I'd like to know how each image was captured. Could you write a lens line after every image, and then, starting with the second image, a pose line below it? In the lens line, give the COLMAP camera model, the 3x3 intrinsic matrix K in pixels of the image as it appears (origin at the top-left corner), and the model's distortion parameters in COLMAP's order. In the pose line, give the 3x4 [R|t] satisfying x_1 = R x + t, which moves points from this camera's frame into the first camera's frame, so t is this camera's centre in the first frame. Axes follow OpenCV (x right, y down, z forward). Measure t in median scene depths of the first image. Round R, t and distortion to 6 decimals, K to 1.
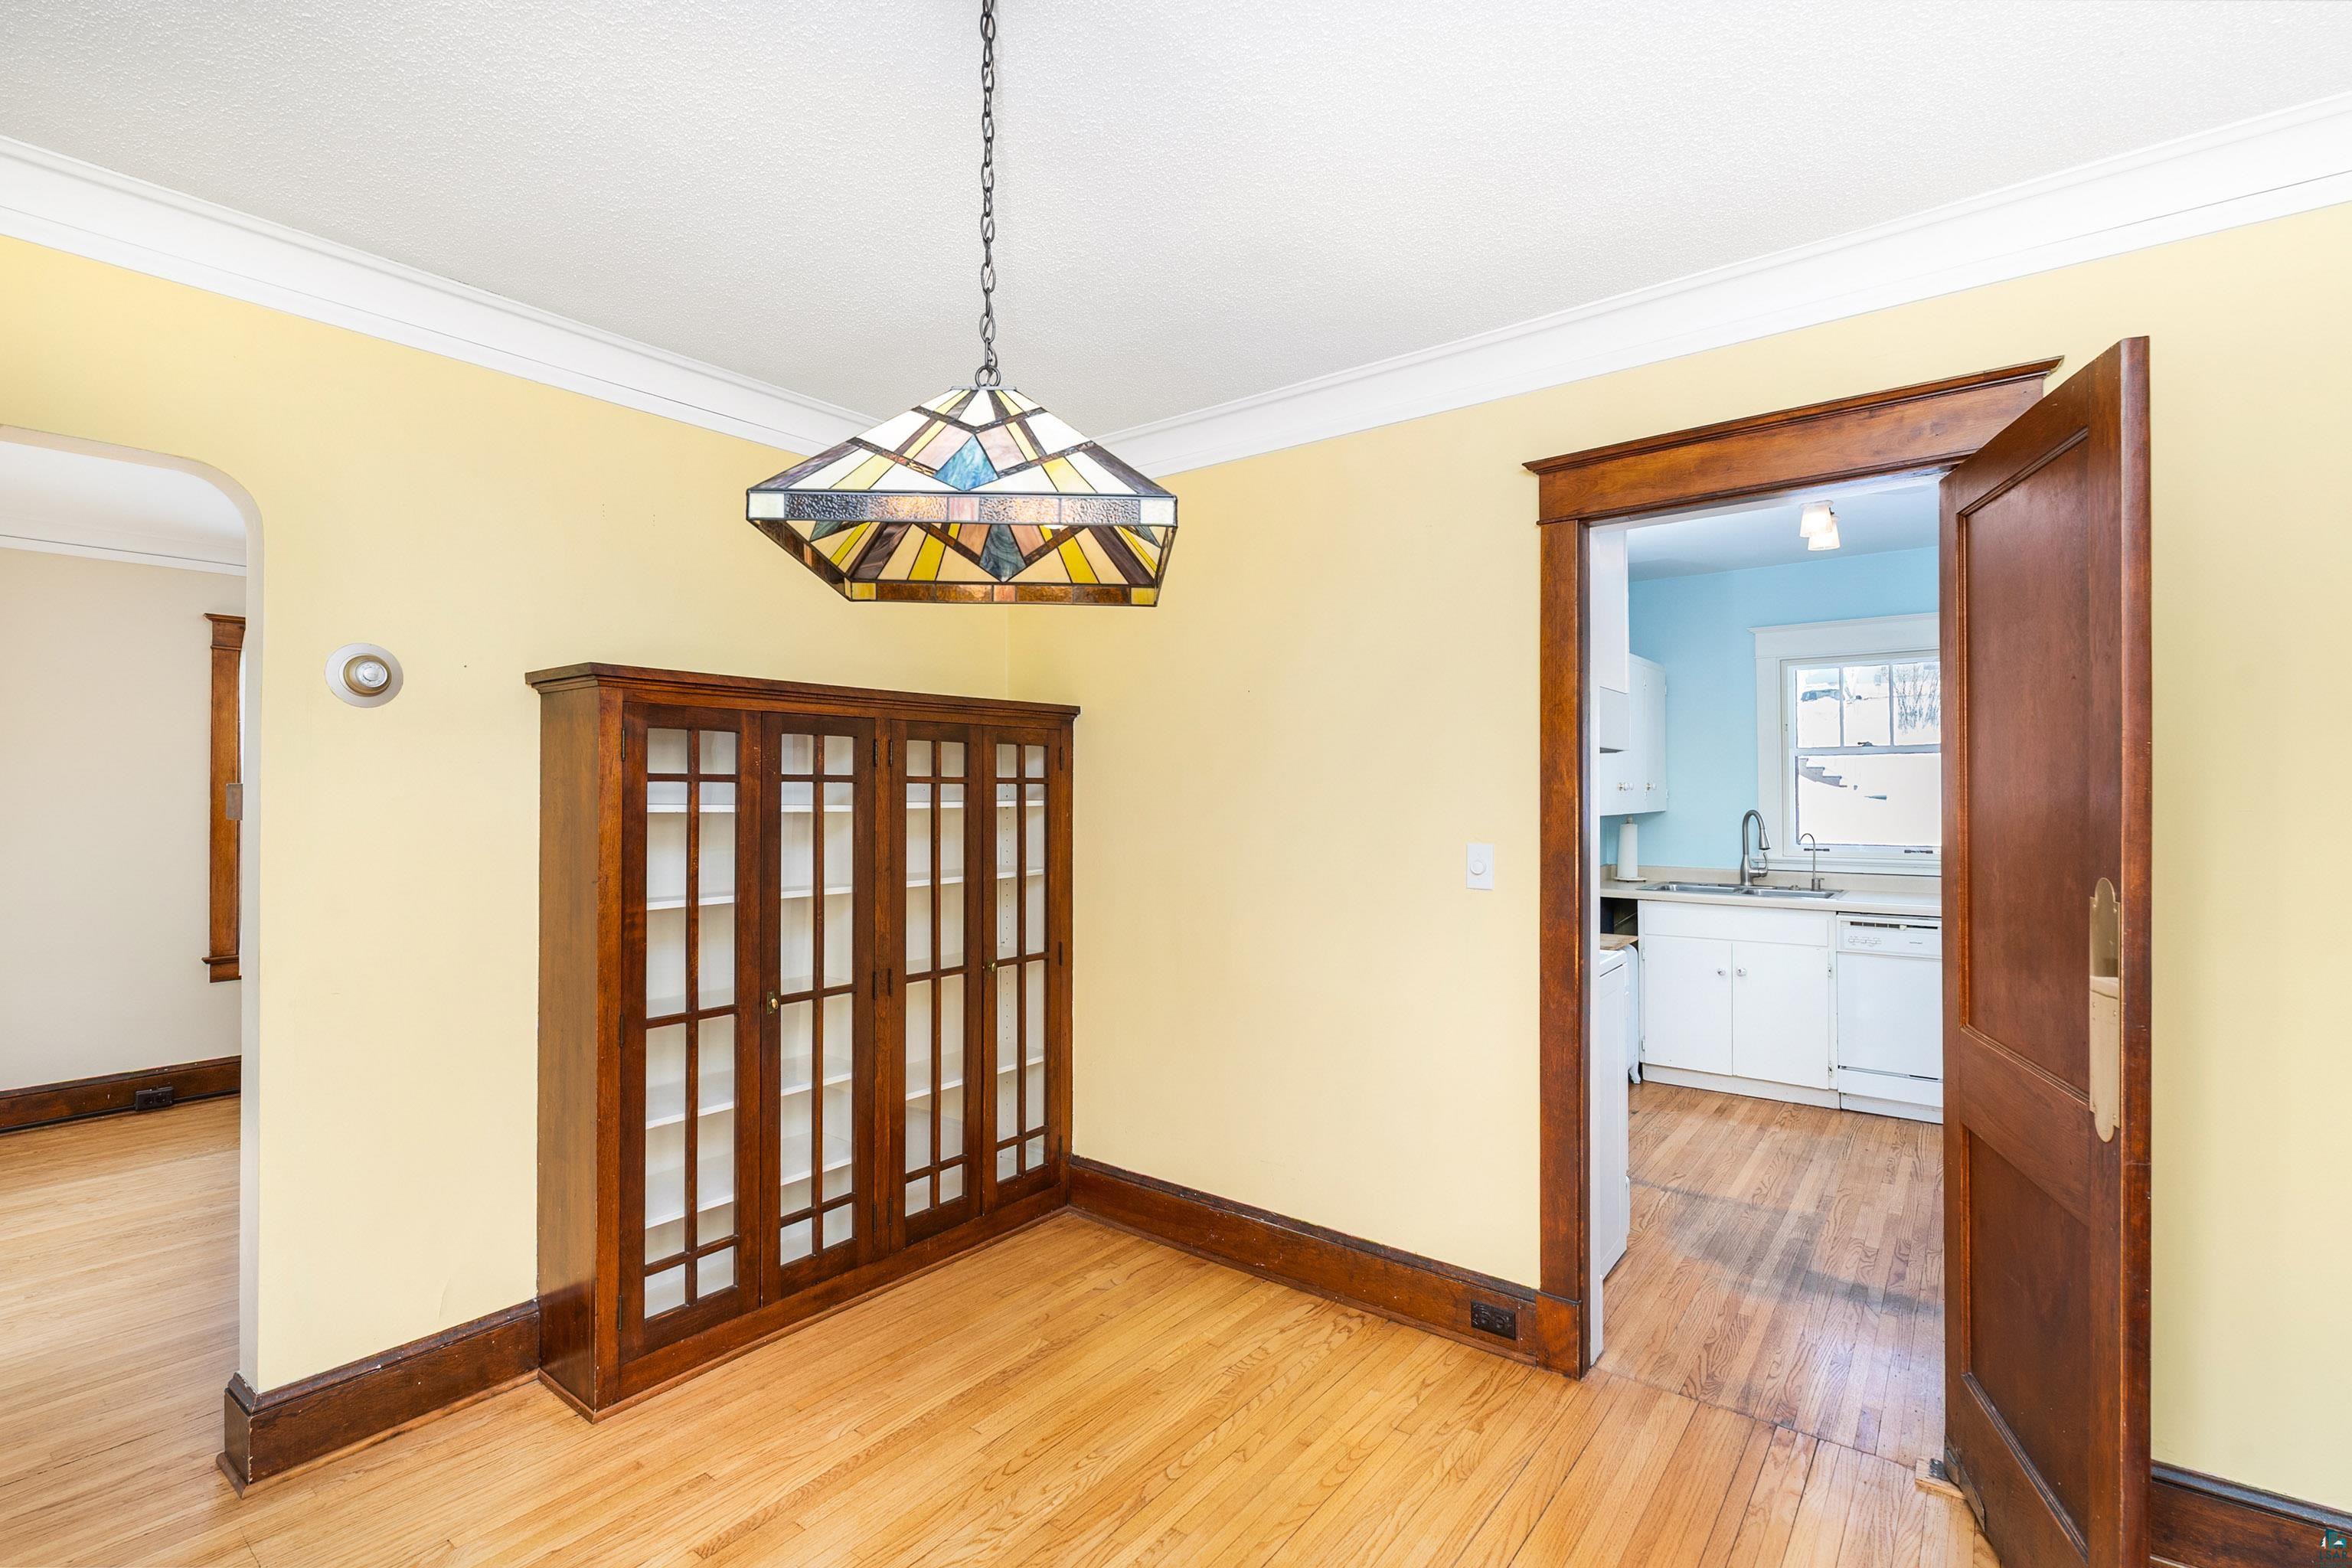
lens RADIAL K [[1064.0, 0, 1180.4], [0, 1064.0, 773.2], [0, 0, 1]] dist [-0.003357, 0.000202]
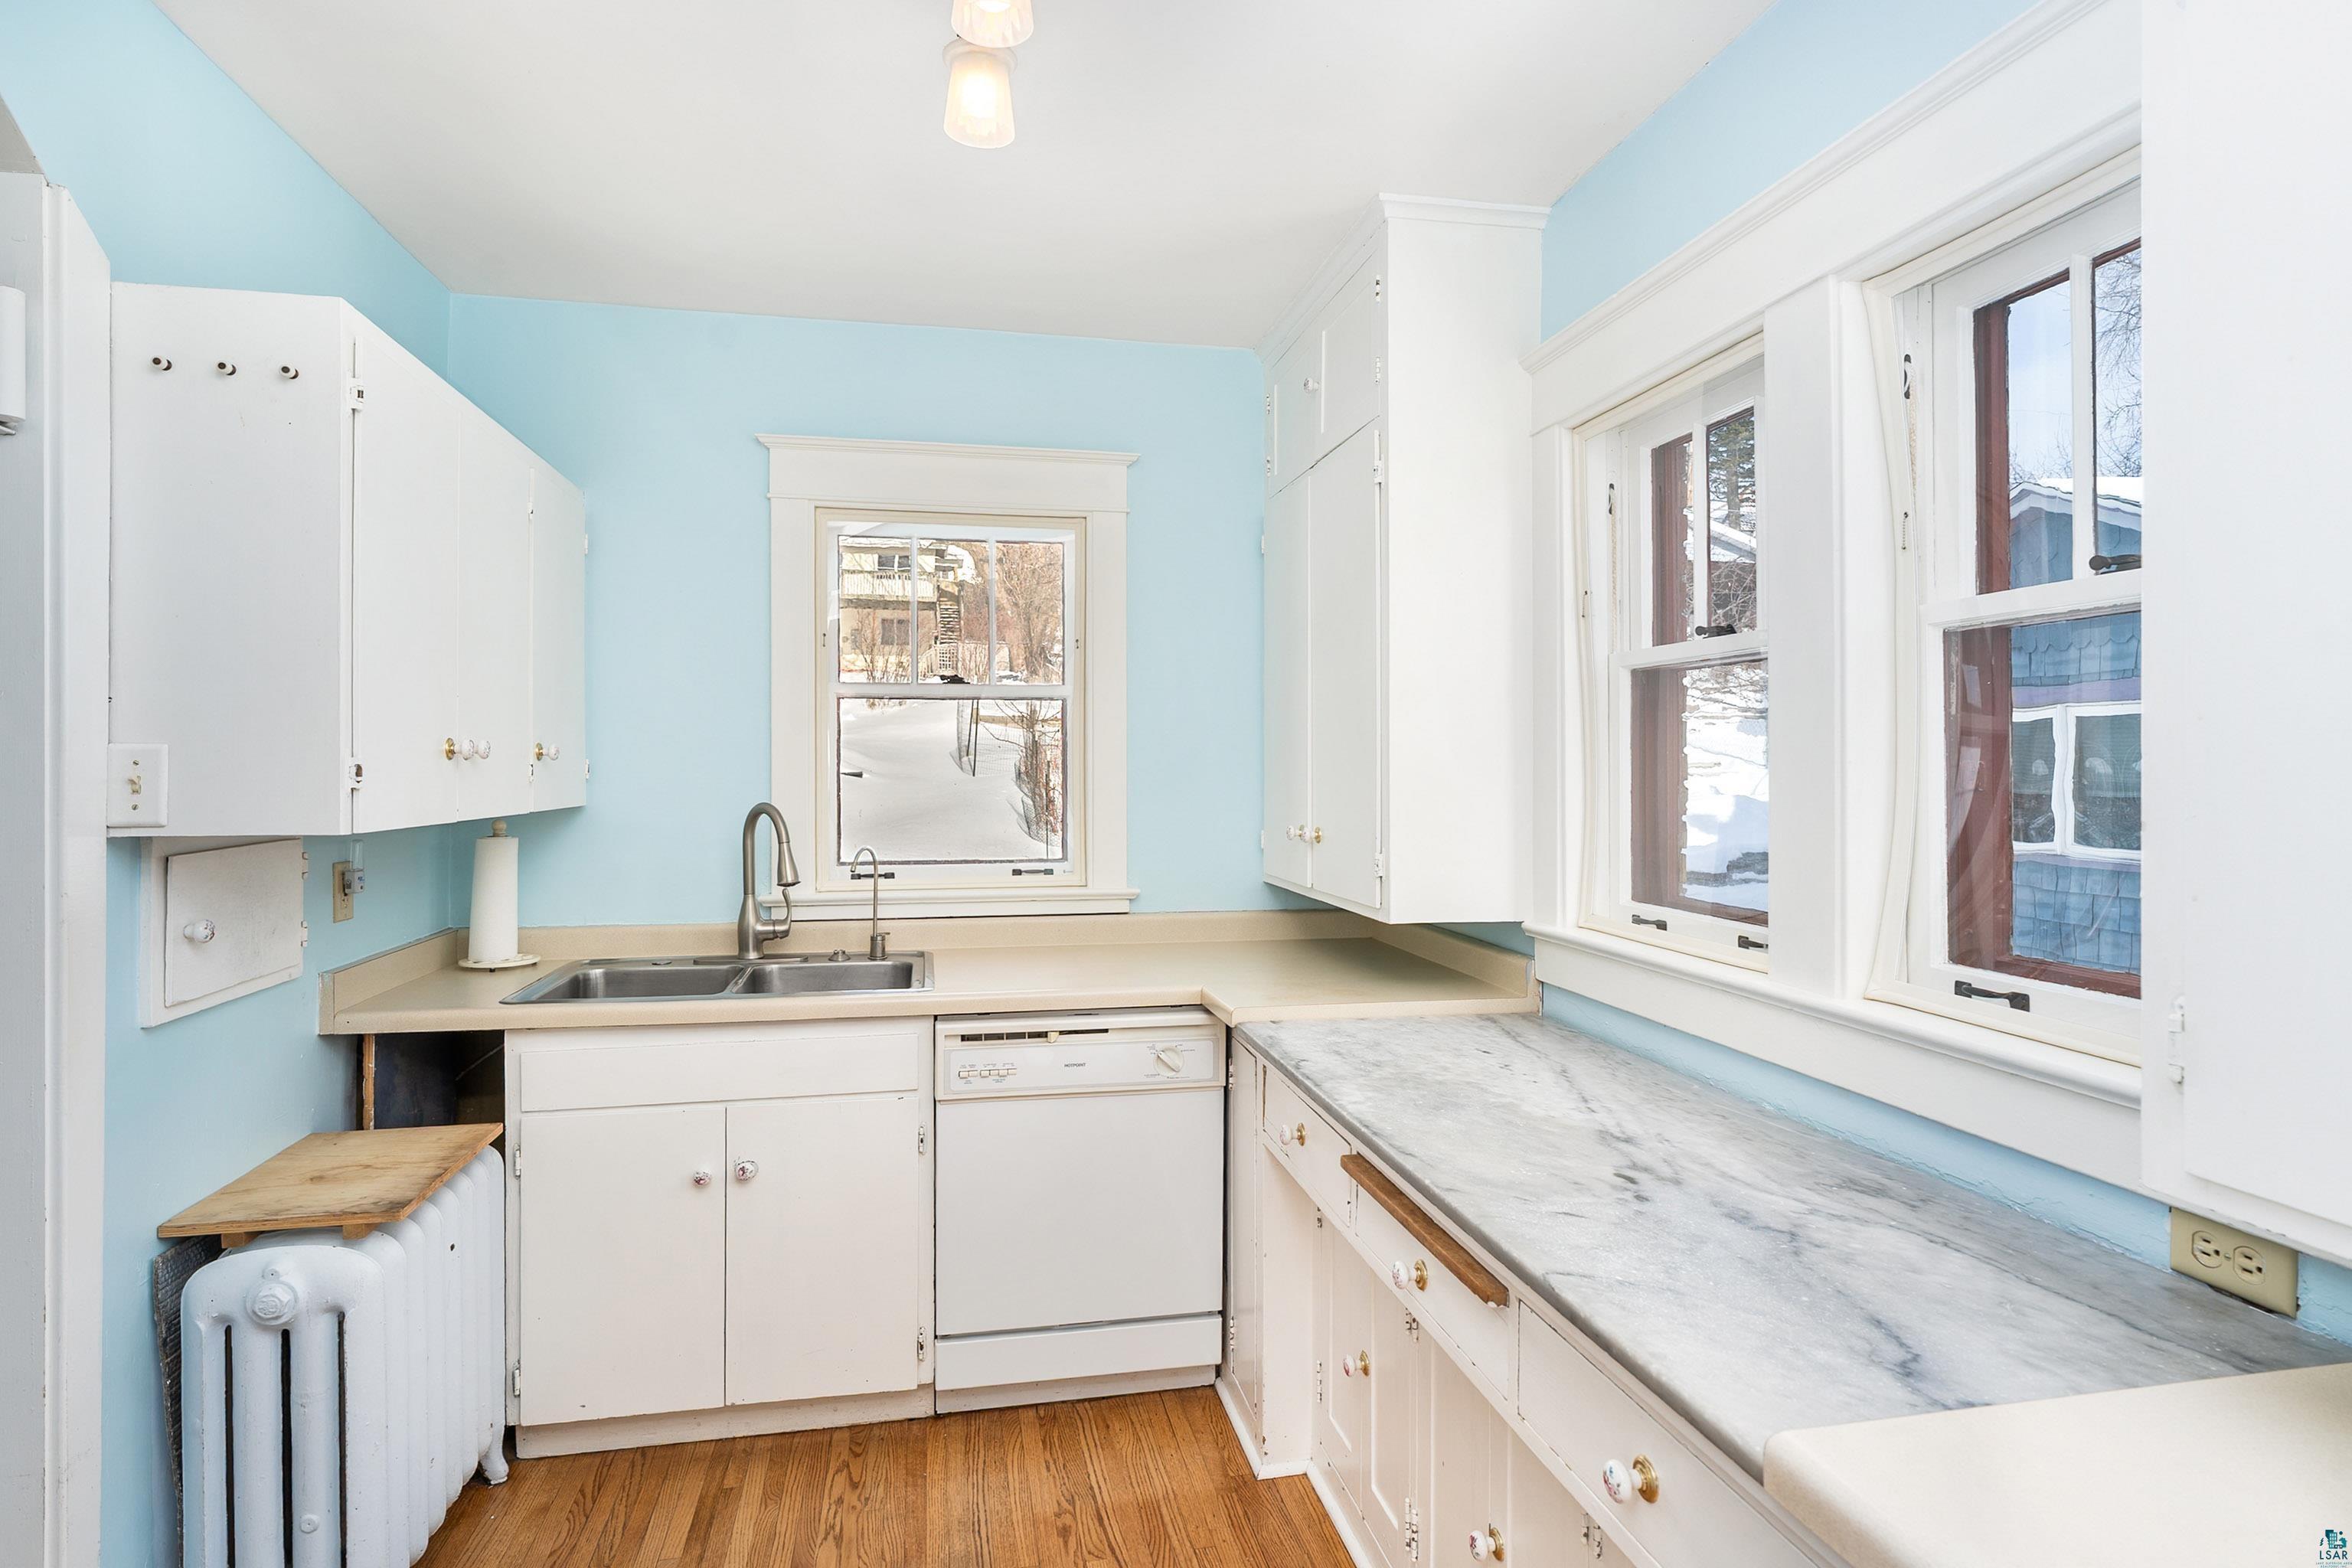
lens RADIAL K [[1229.2, 0, 1180.6], [0, 1229.2, 766.7], [0, 0, 1]] dist [-0.000079, -0.000716]
pose [[0.649047, 0.006575, 0.760720, 0.237047], [-0.018077, 0.999814, 0.006782, 0.010671], [-0.760534, -0.018153, 0.649045, 0.497675]]
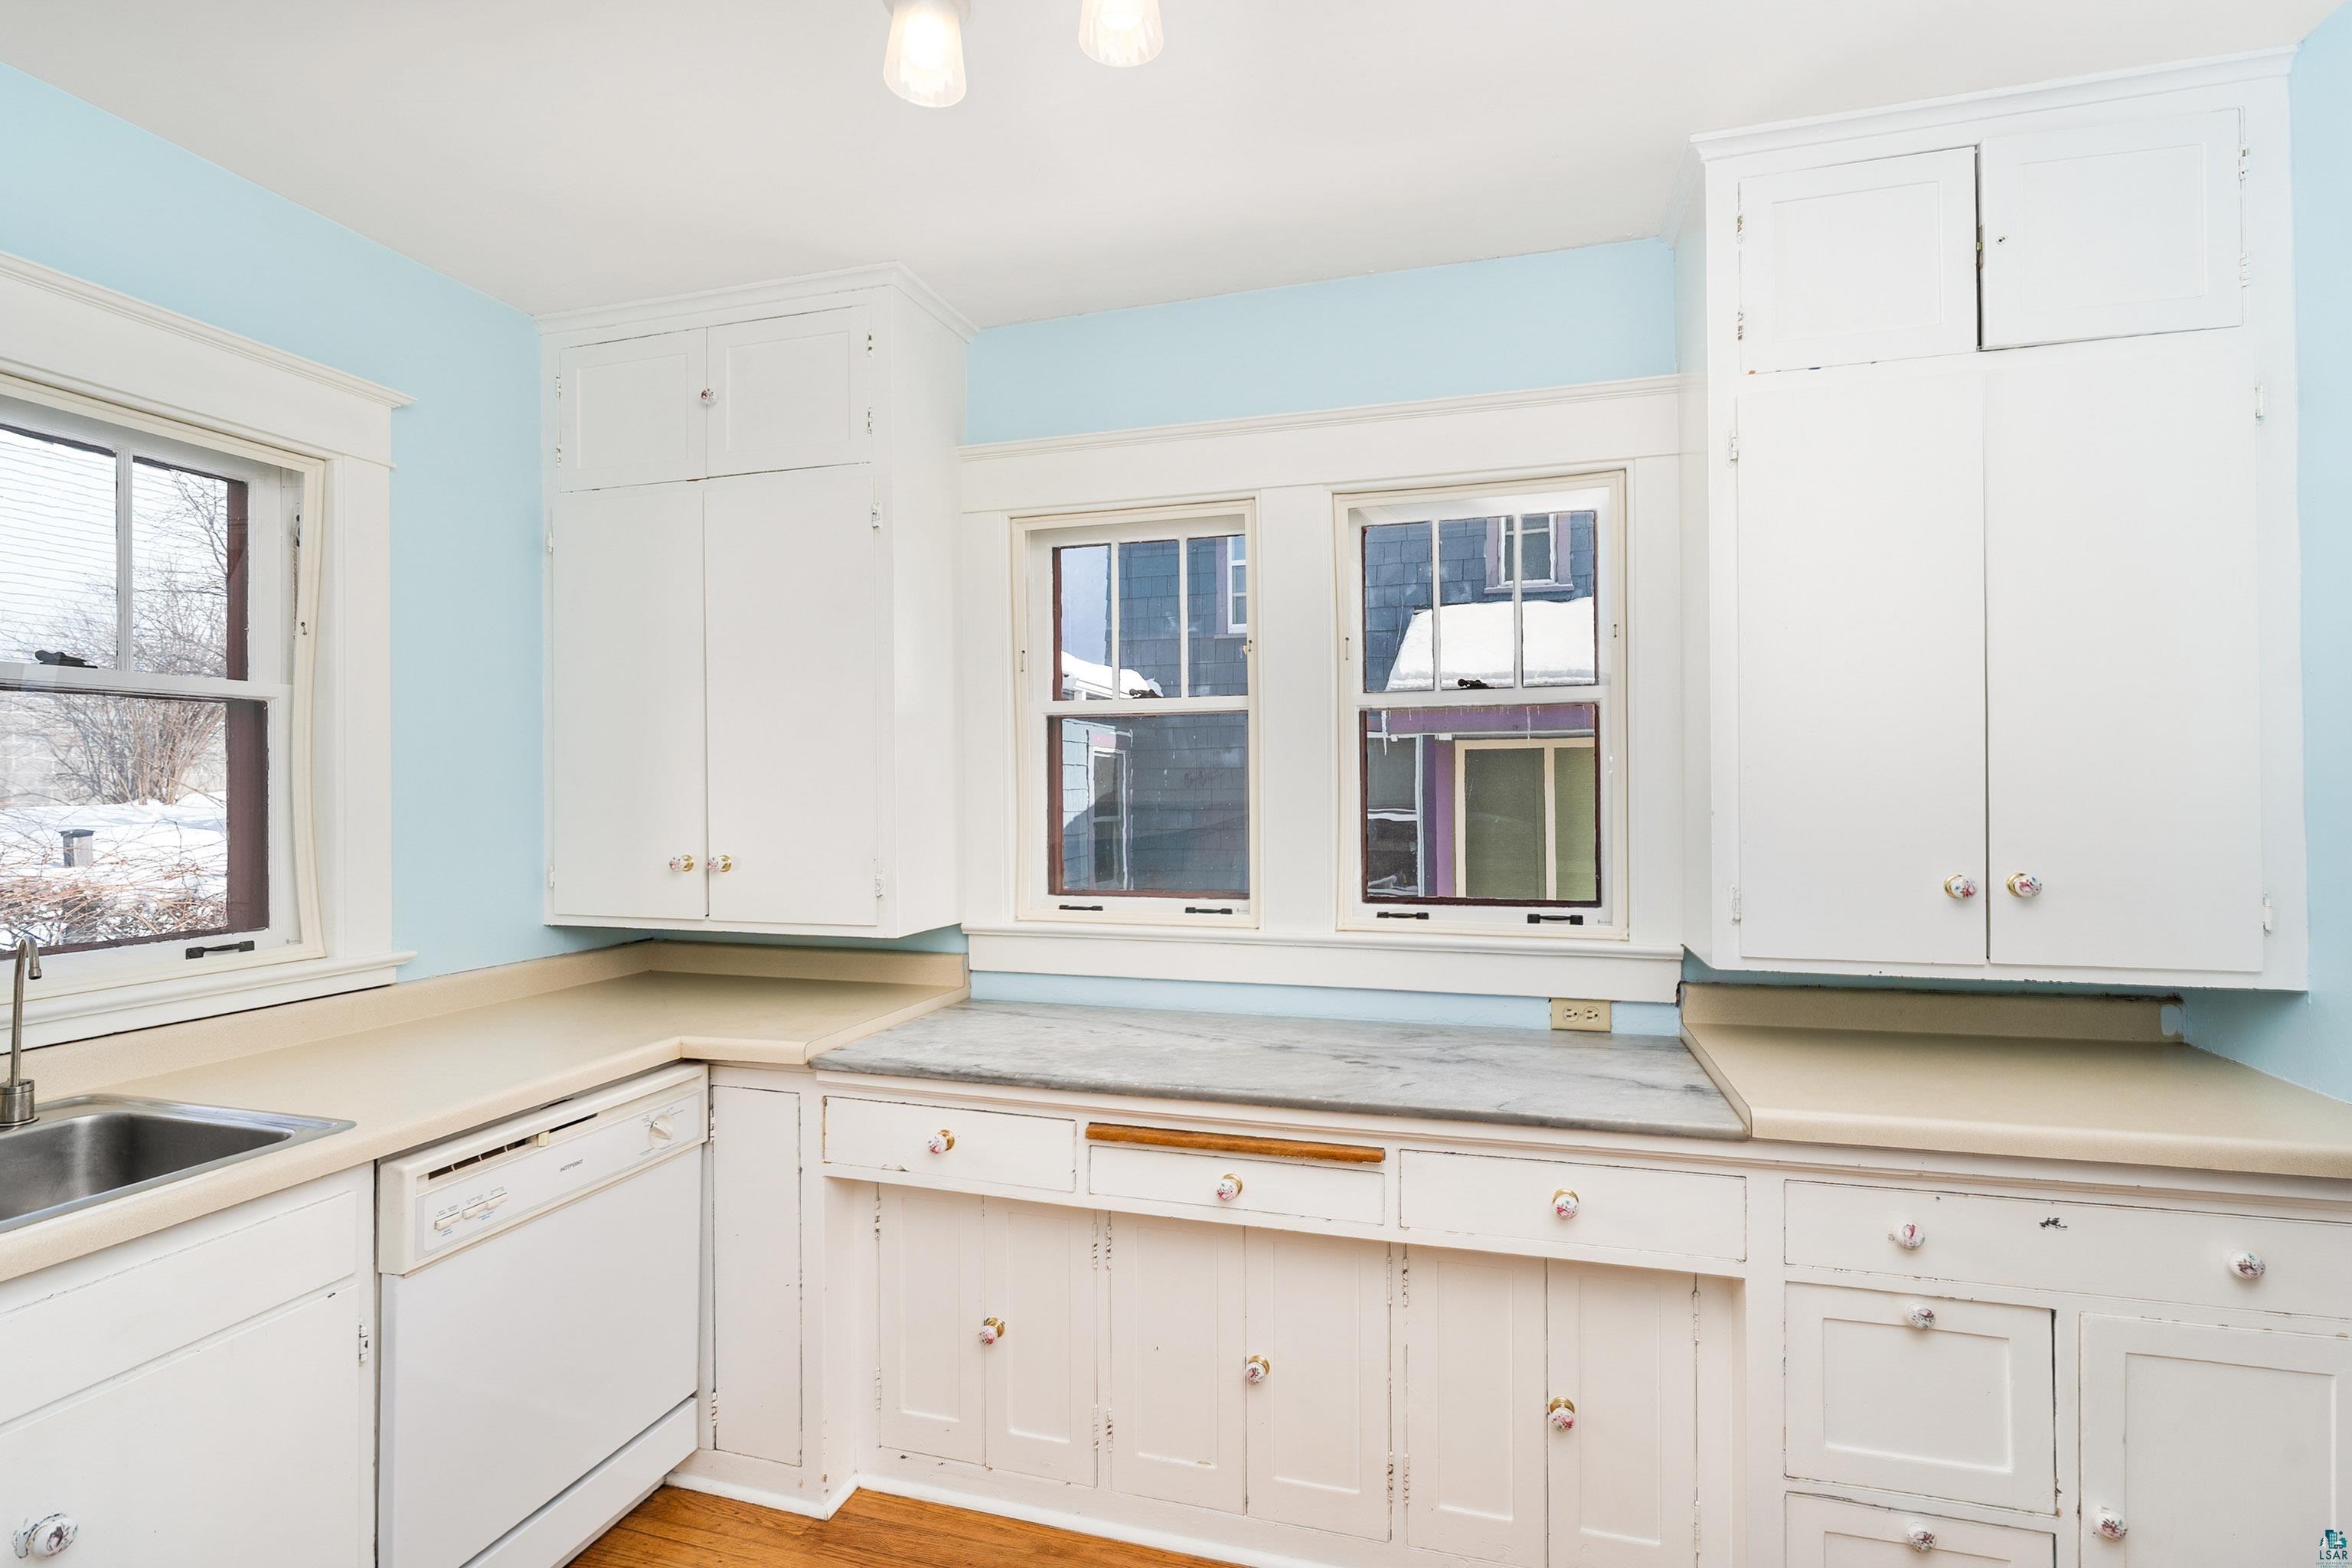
lens RADIAL K [[1064.0, 0, 1180.4], [0, 1064.0, 773.2], [0, 0, 1]] dist [-0.003357, 0.000202]
pose [[-0.353958, 0.019094, 0.935066, 0.191096], [-0.010138, 0.999655, -0.024250, 0.013815], [-0.935206, -0.018063, -0.353643, 0.792424]]
